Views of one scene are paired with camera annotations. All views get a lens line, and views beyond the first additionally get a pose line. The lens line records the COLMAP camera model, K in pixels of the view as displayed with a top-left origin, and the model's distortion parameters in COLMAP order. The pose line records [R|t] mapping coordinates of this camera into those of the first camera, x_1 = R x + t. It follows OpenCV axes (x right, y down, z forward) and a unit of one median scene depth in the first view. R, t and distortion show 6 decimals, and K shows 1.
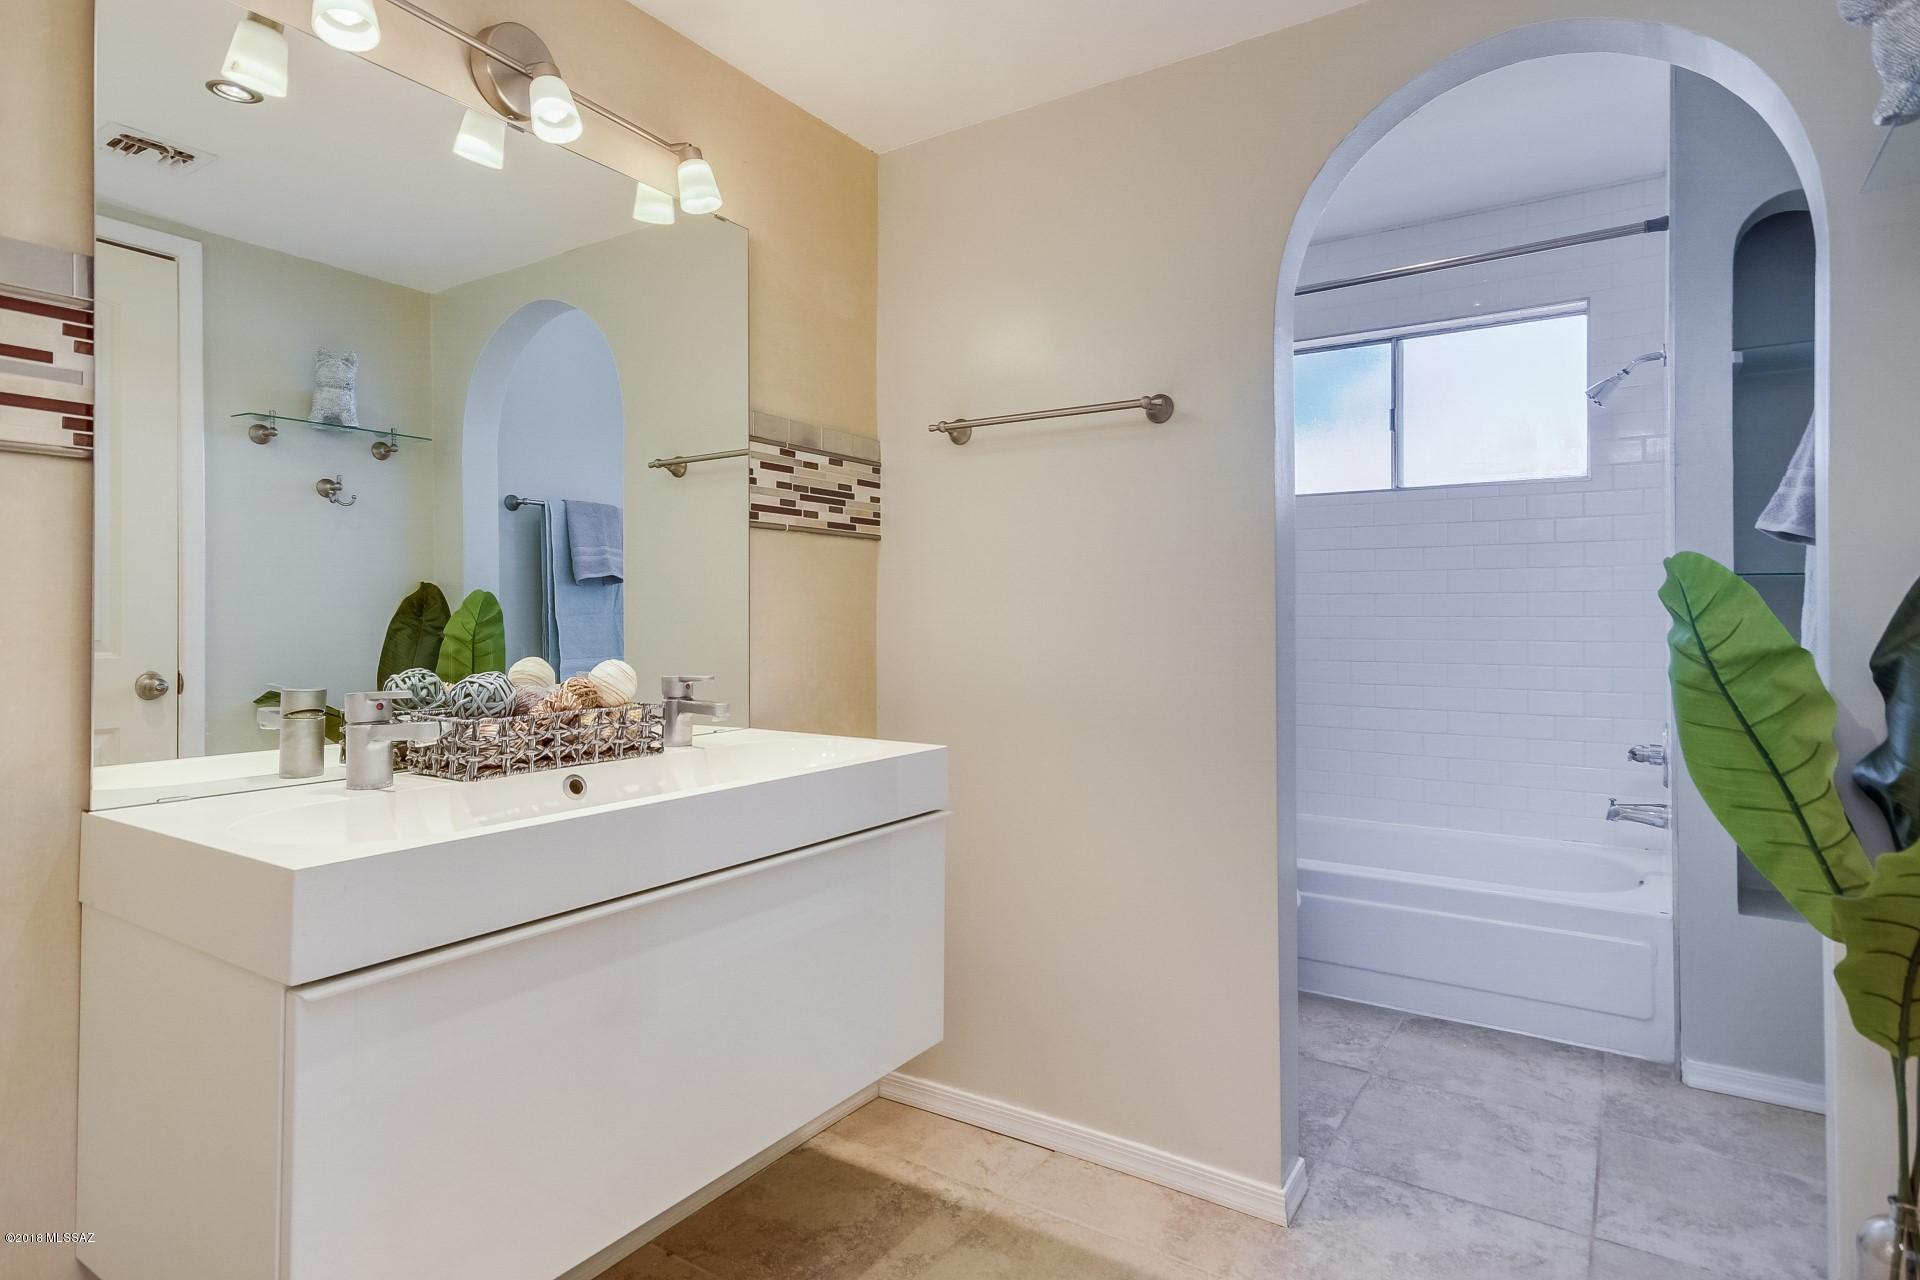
lens RADIAL K [[1034.4, 0, 961.5], [0, 1034.4, 634.3], [0, 0, 1]] dist [0.018030, -0.000888]
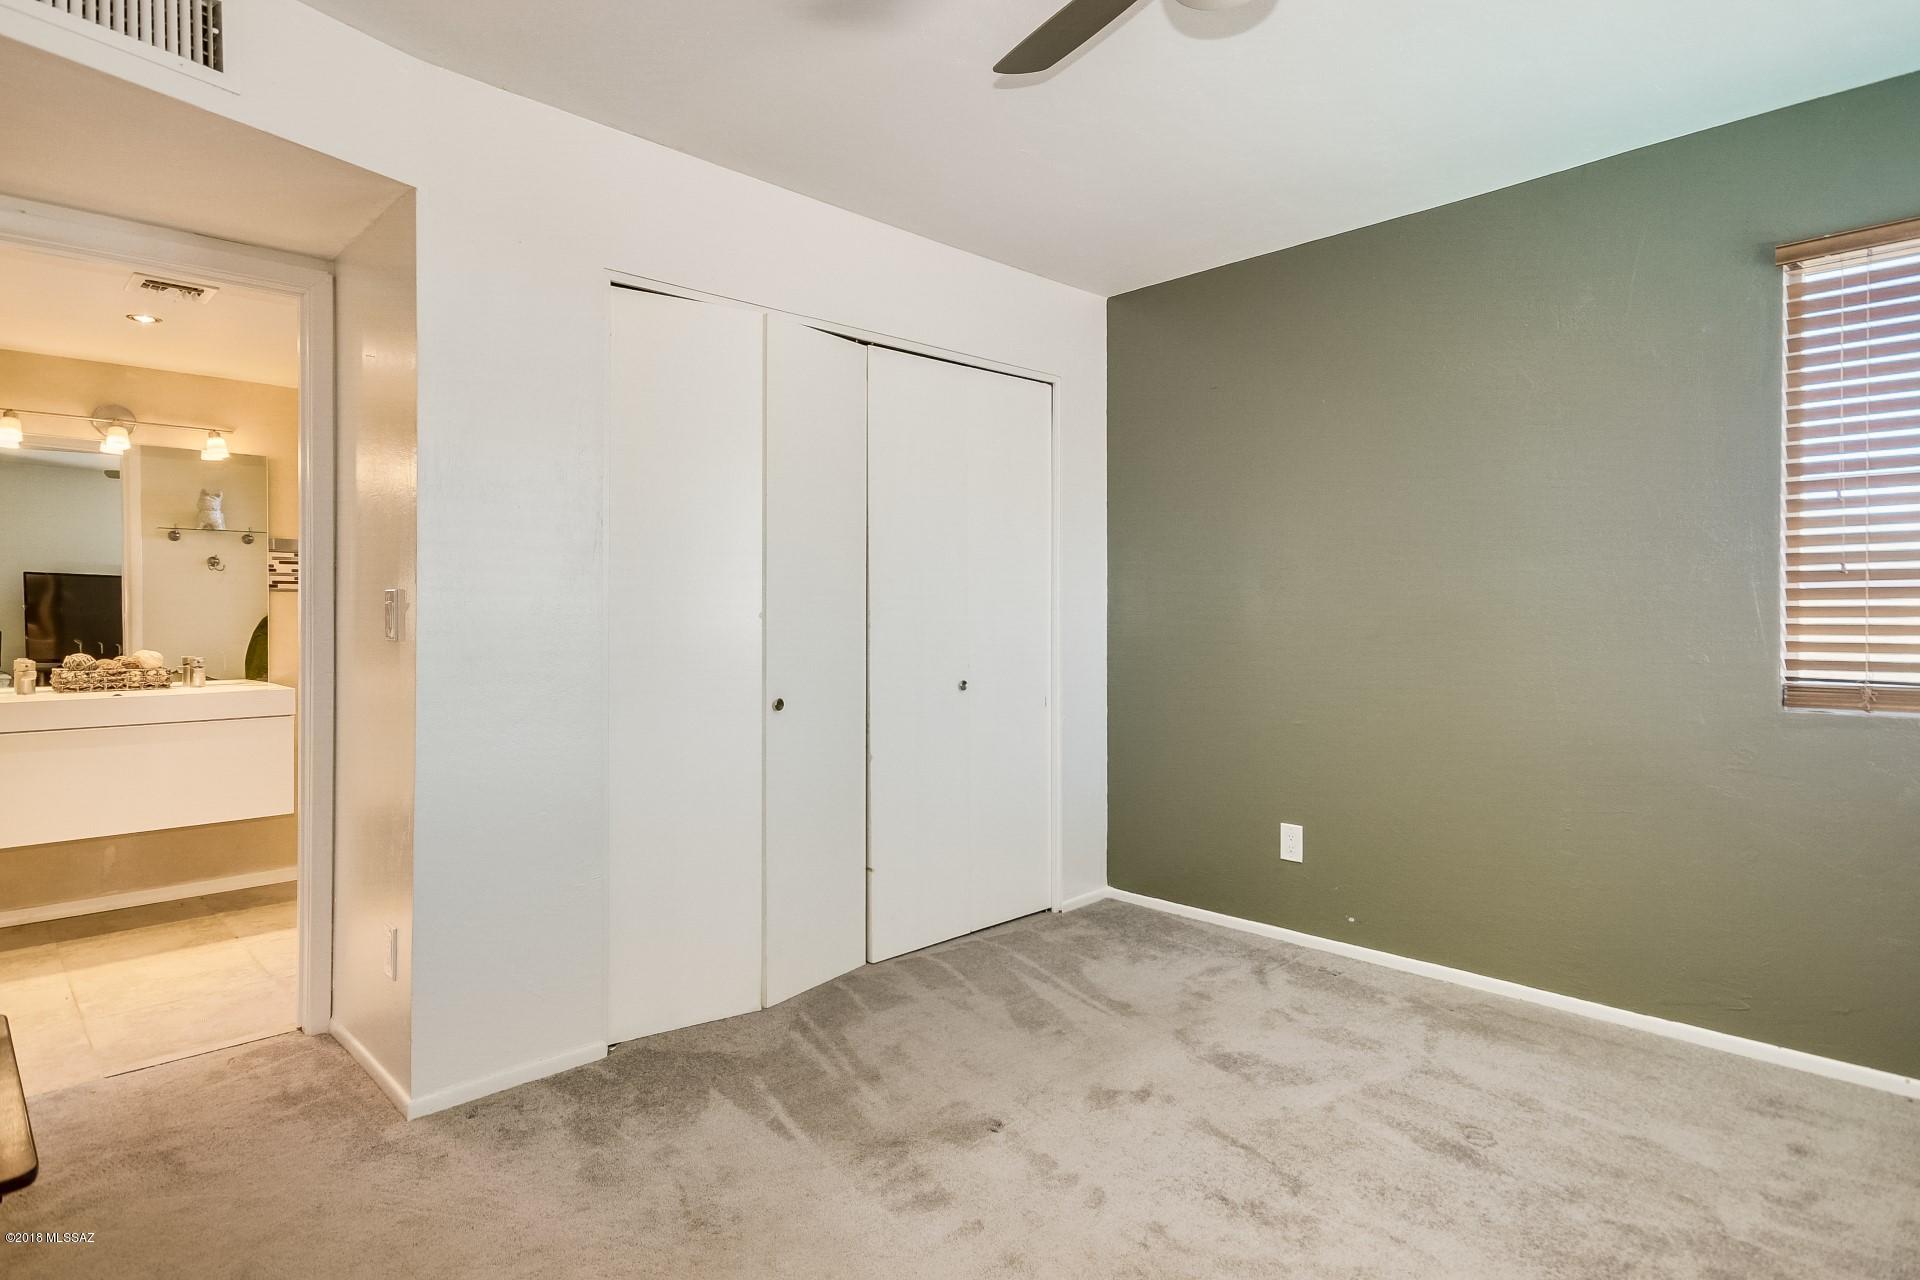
lens RADIAL K [[1034.4, 0, 962.5], [0, 1034.4, 631.2], [0, 0, 1]] dist [0.018030, -0.000888]
pose [[0.978508, -0.002320, -0.206197, 1.141235], [0.001111, 0.999982, -0.005976, -0.002756], [0.206207, 0.005619, 0.978492, -0.580909]]
